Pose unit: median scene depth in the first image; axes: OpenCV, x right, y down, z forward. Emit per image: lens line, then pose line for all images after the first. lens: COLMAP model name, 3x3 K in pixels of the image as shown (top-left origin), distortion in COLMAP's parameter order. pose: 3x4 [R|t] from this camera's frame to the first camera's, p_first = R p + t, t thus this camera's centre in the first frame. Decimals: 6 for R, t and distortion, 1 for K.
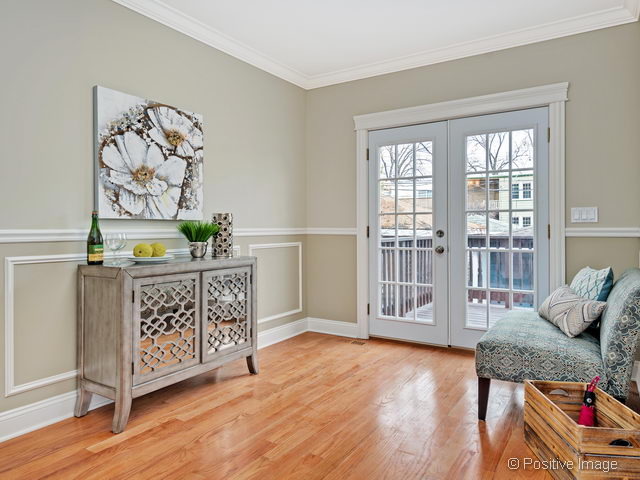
lens RADIAL K [[435.2, 0, 319.4], [0, 435.2, 234.5], [0, 0, 1]] dist [0.004229, 0.000510]
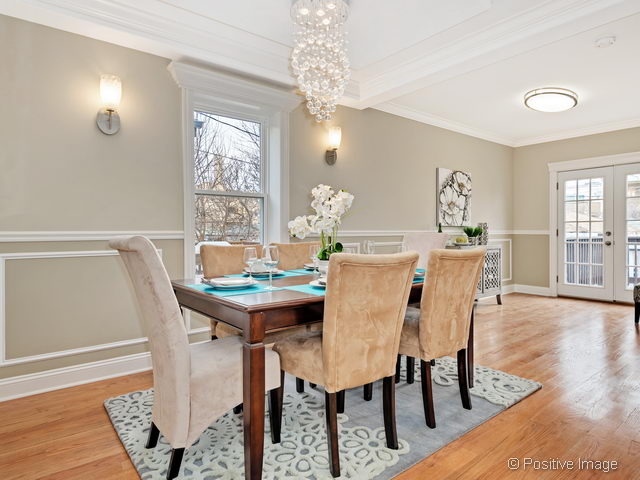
lens RADIAL K [[386.7, 0, 321.1], [0, 386.7, 242.5], [0, 0, 1]] dist [-0.027904, 0.000133]
pose [[0.944288, 0.007558, -0.329033, -0.340302], [-0.004326, 0.999935, 0.010552, 0.025702], [0.329092, -0.008541, 0.944259, -0.890086]]
